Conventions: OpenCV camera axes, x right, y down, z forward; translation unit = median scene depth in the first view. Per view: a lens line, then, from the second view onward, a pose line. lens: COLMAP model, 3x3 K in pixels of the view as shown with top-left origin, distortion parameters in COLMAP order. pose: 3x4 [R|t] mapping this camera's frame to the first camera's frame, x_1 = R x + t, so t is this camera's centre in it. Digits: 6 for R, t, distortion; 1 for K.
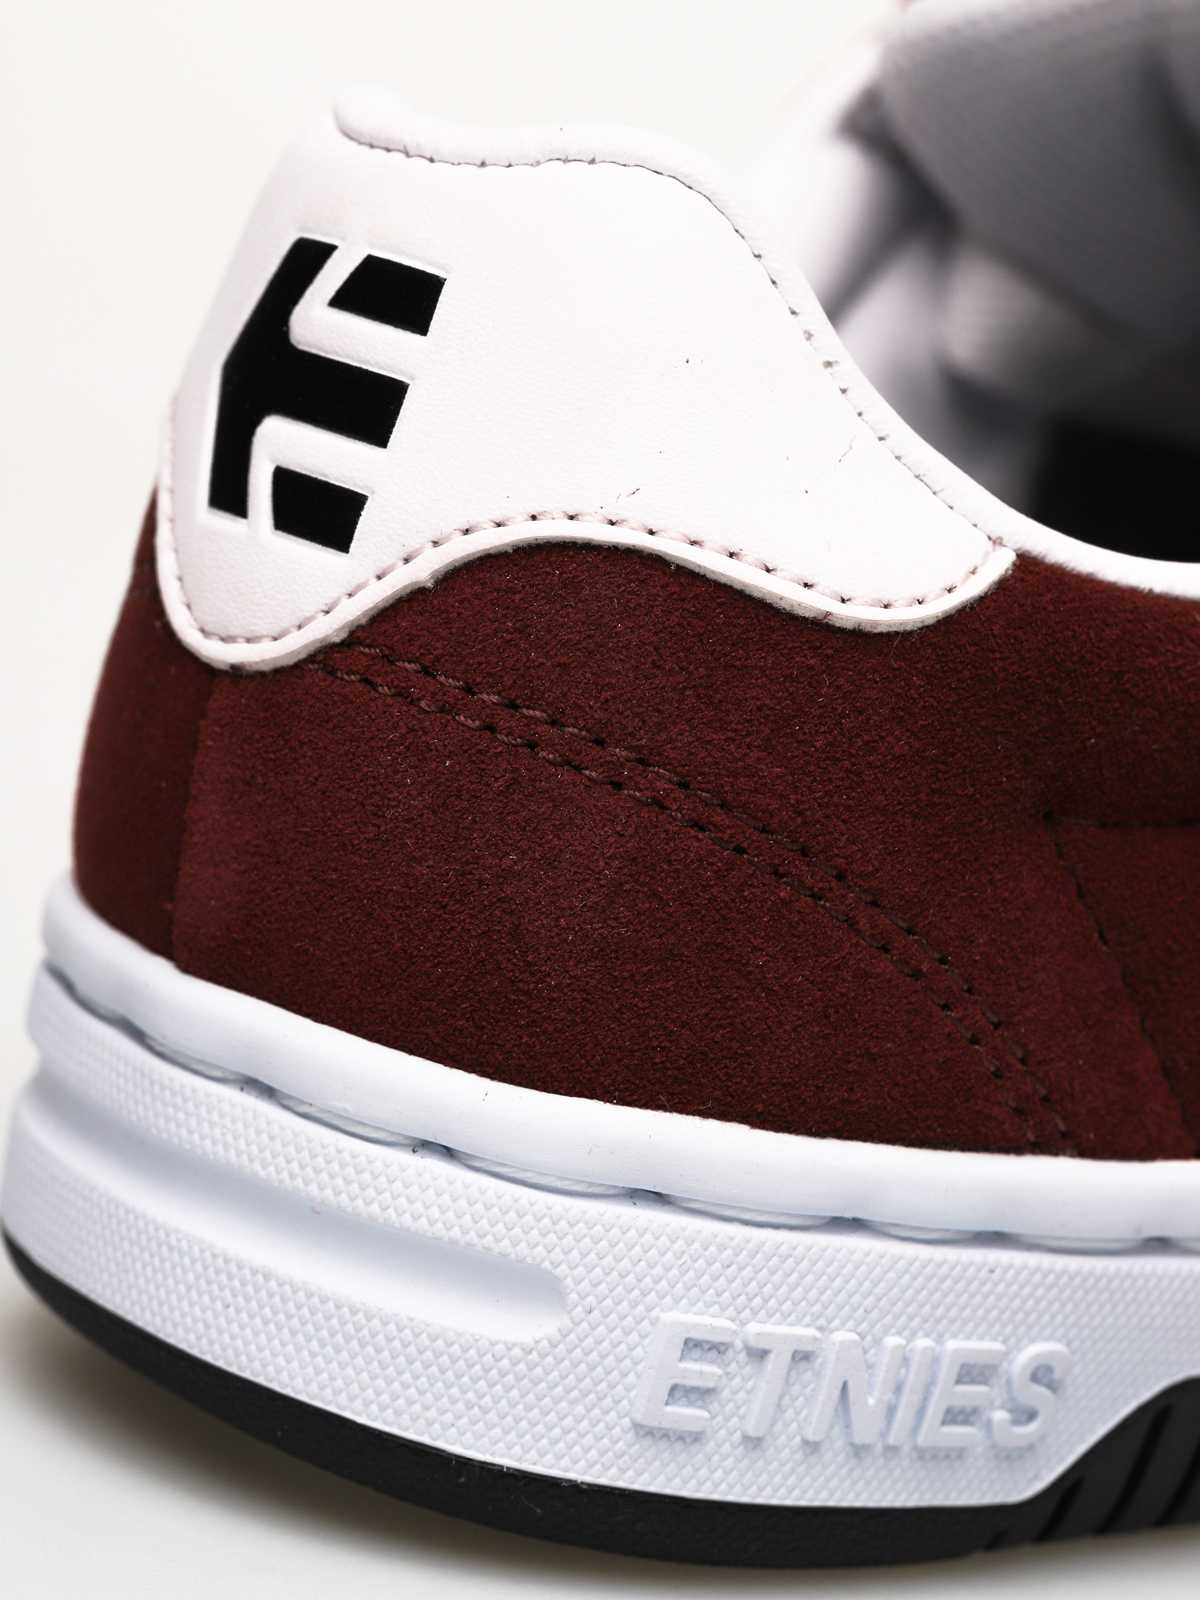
lens RADIAL K [[7096.5, 0, 600.0], [0, 7096.5, 800.1], [0, 0, 1]] dist [-0.344836, 0.000000]
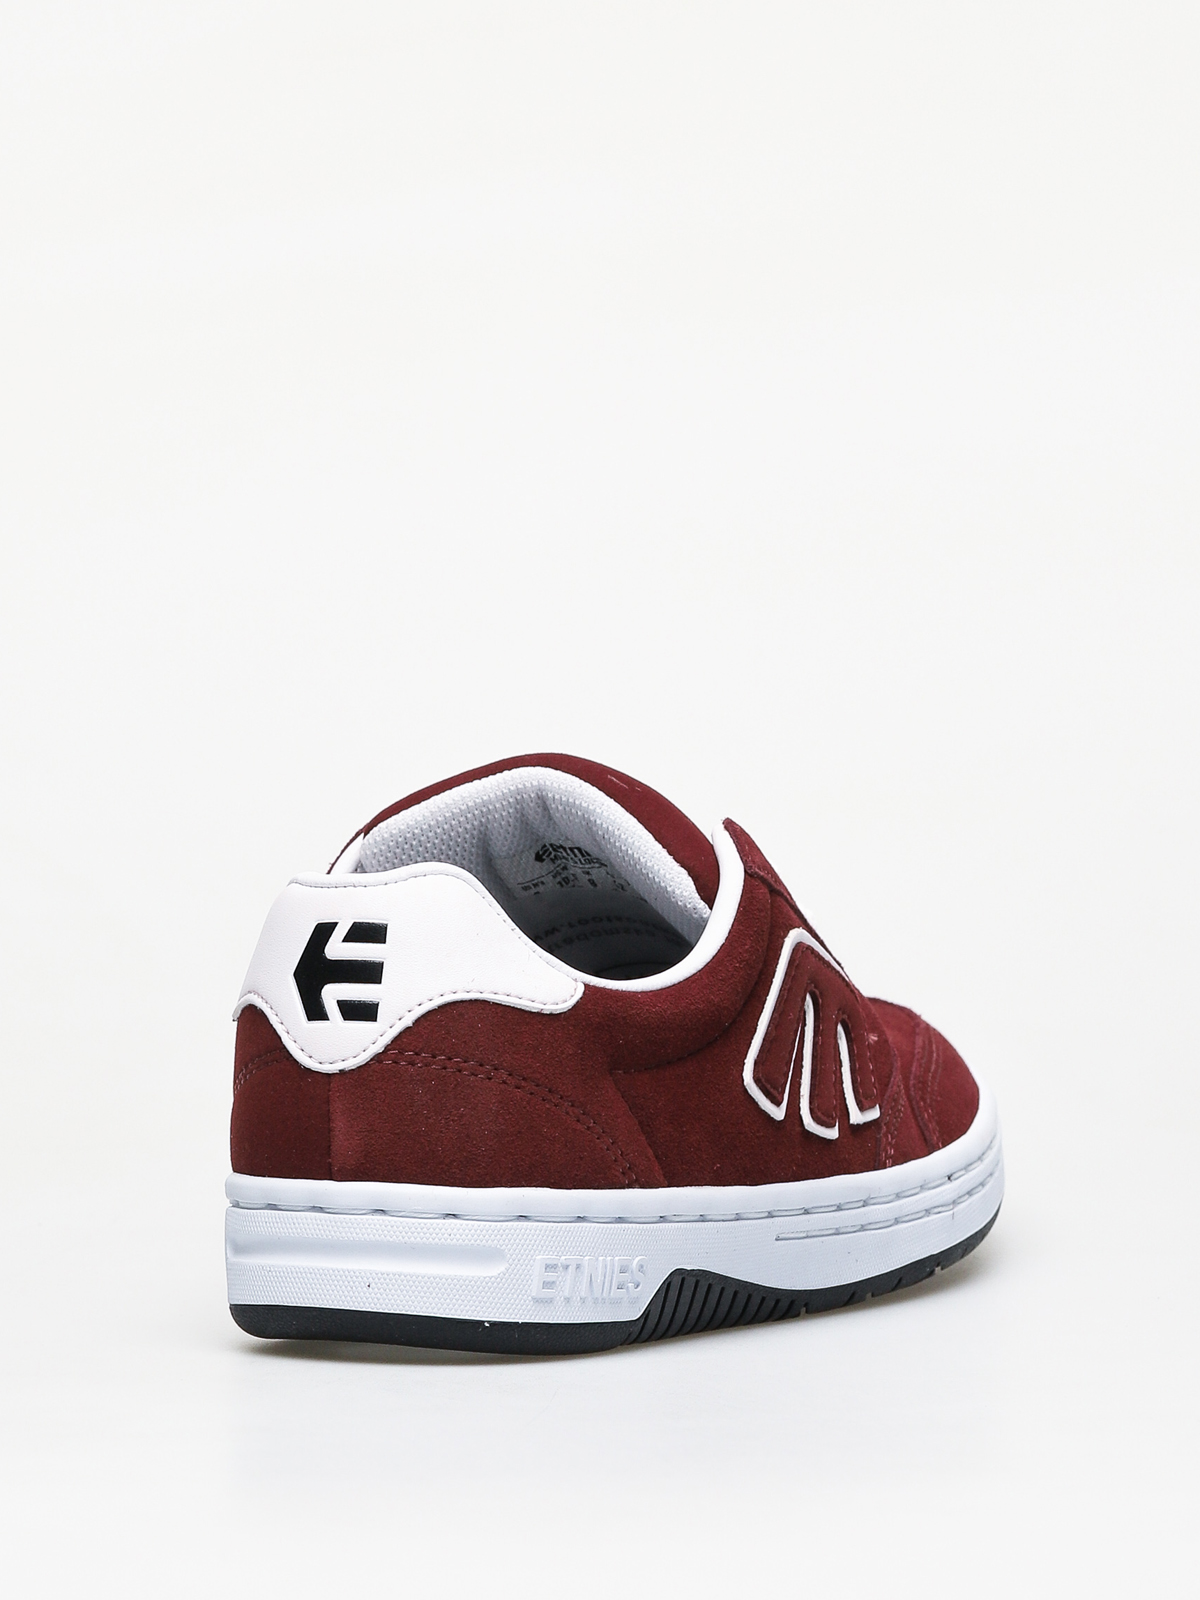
lens RADIAL K [[7096.5, 0, 600.0], [0, 7096.5, 800.3], [0, 0, 1]] dist [-0.344836, 0.000000]
pose [[0.925071, -0.172616, 0.338301, -0.910921], [0.219970, 0.969649, -0.106744, 0.205533], [-0.309607, 0.173162, 0.934964, -1.740585]]
